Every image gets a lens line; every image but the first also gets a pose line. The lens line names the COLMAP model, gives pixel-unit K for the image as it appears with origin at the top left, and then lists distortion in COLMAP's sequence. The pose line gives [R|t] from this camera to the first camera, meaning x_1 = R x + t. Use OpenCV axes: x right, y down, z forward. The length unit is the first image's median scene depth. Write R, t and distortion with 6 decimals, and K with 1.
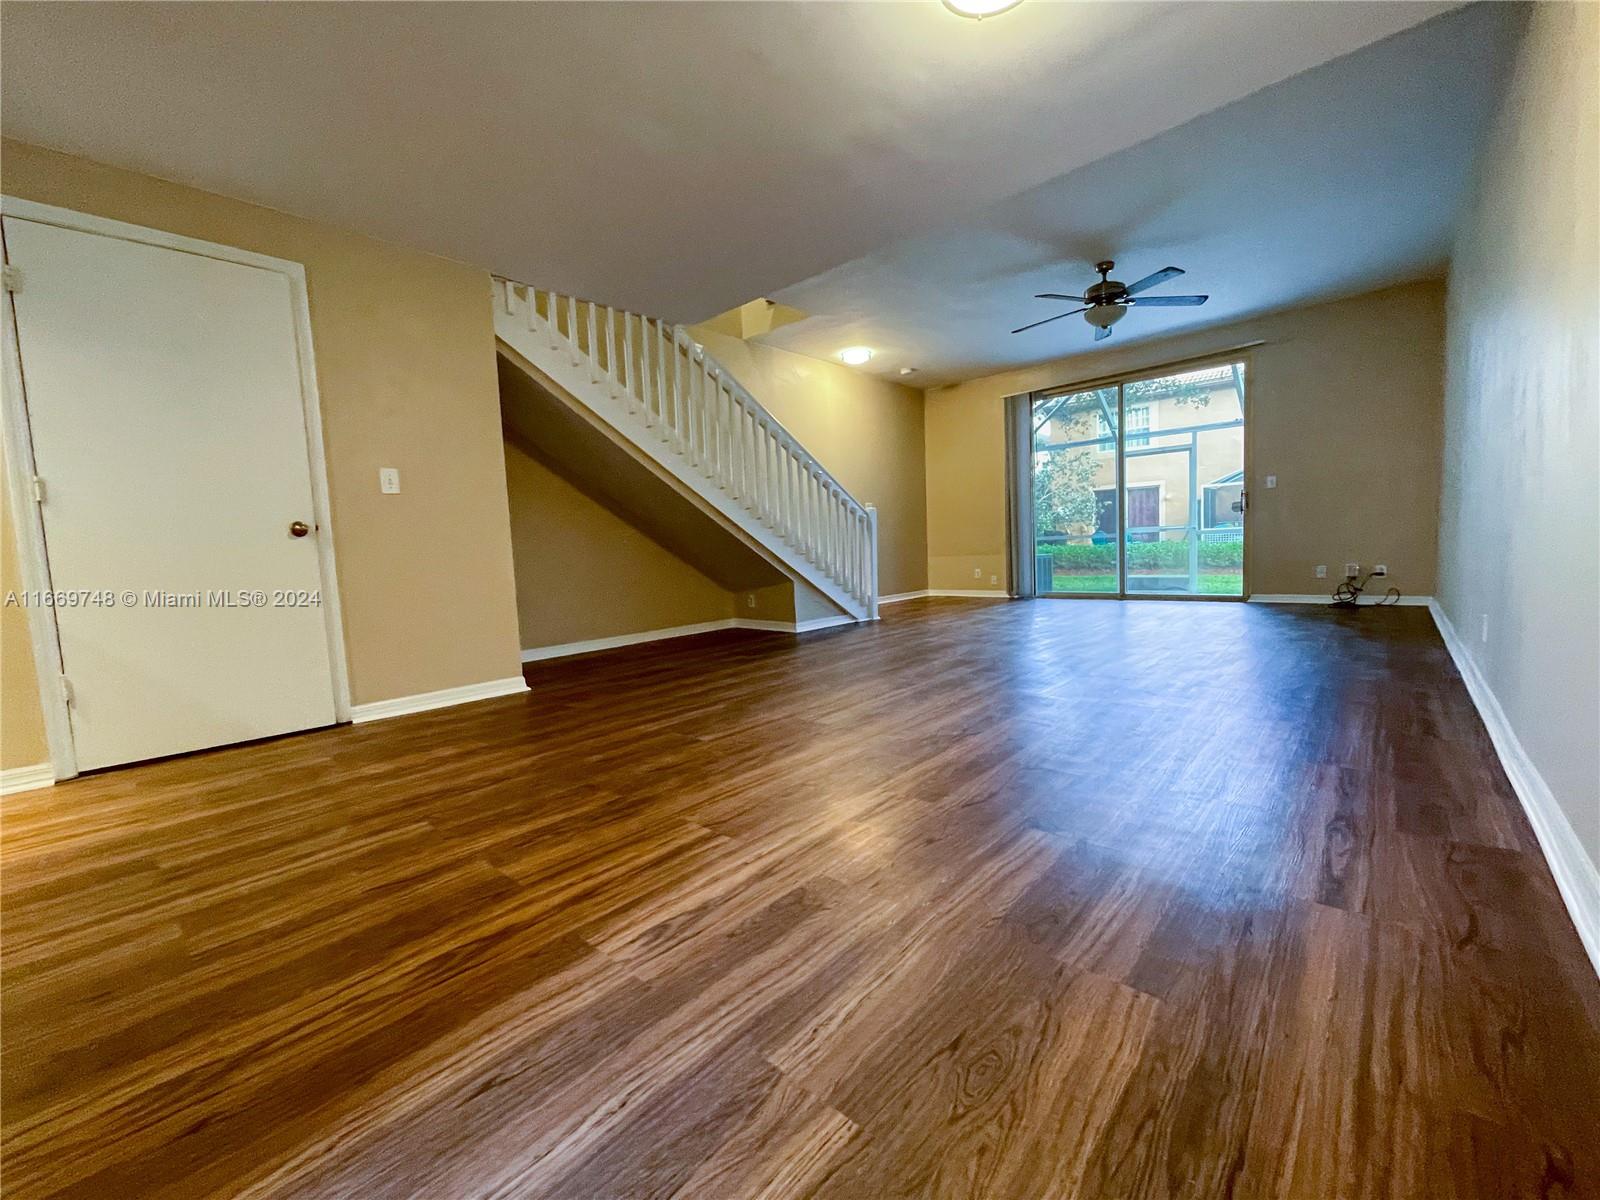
lens RADIAL K [[652.1, 0, 803.4], [0, 652.1, 600.5], [0, 0, 1]] dist [0.001400, -0.000092]
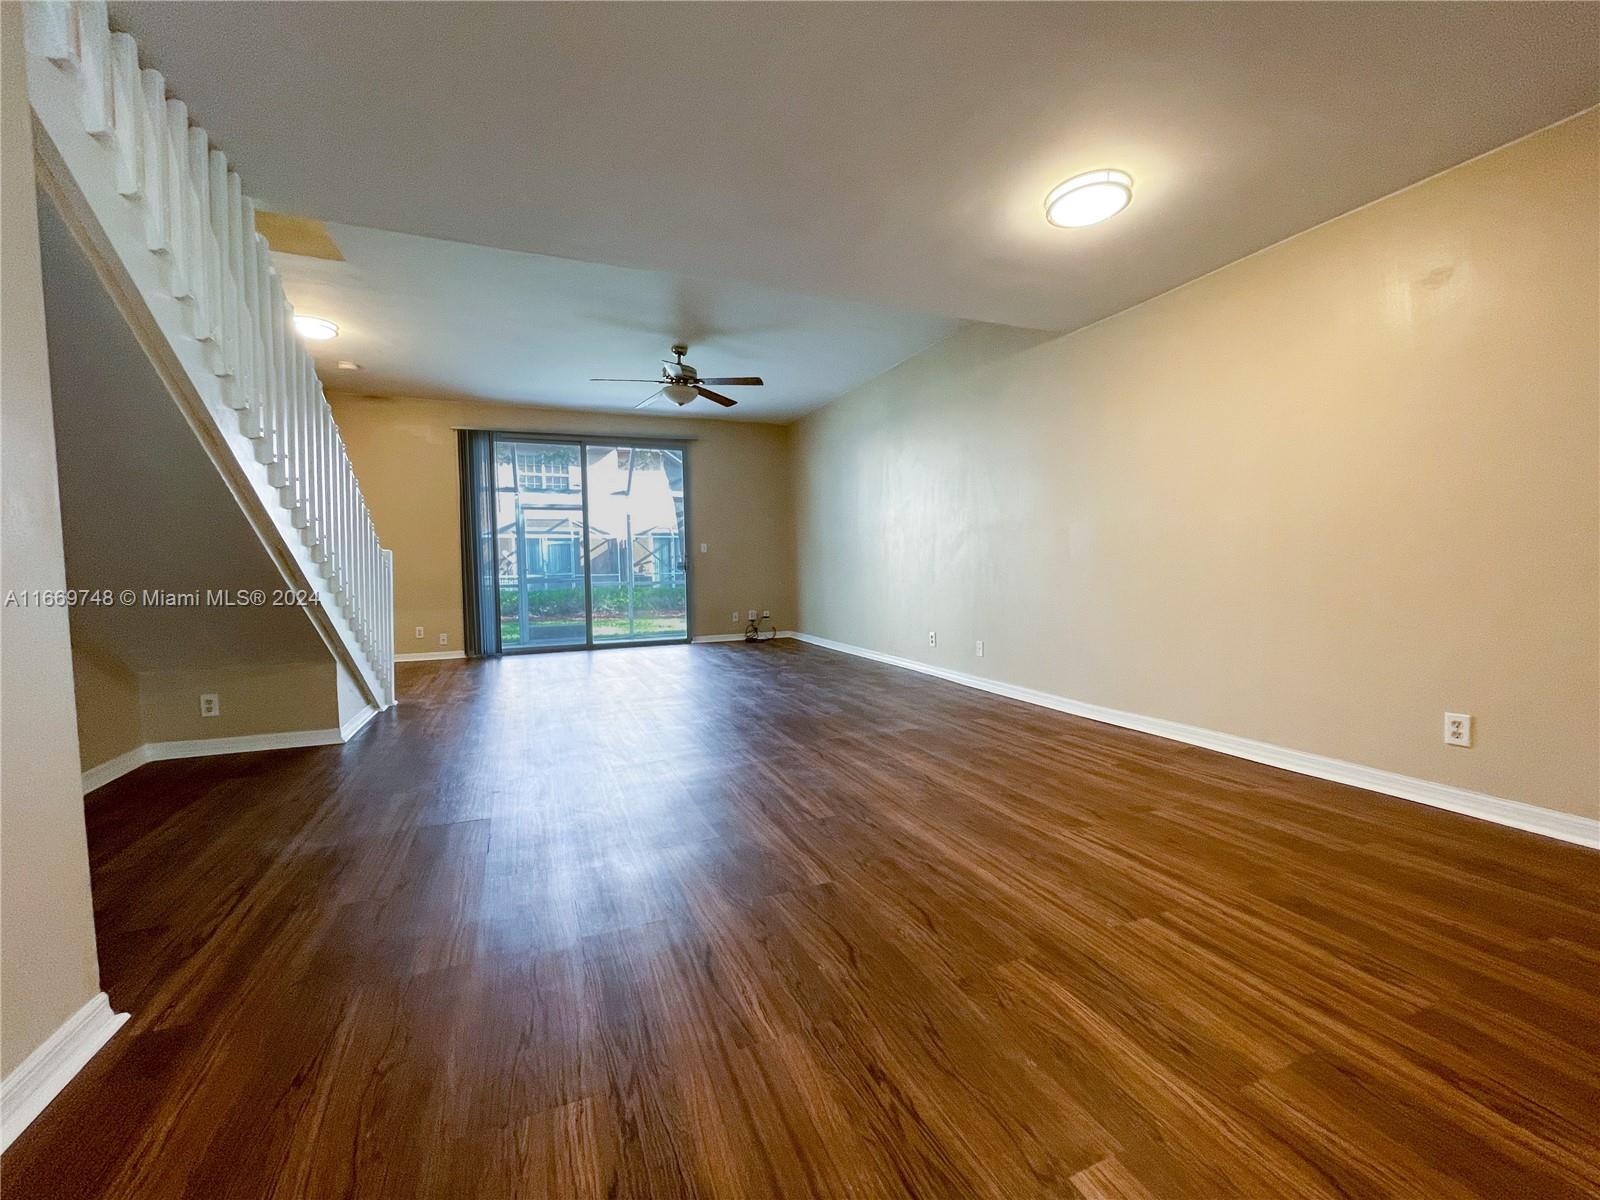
lens RADIAL K [[652.1, 0, 803.4], [0, 652.1, 600.5], [0, 0, 1]] dist [0.001400, -0.000092]
pose [[0.429663, -0.012573, 0.902902, -0.450511], [0.072156, 0.997184, -0.020451, -0.050498], [-0.900102, 0.073937, 0.429361, 0.366514]]
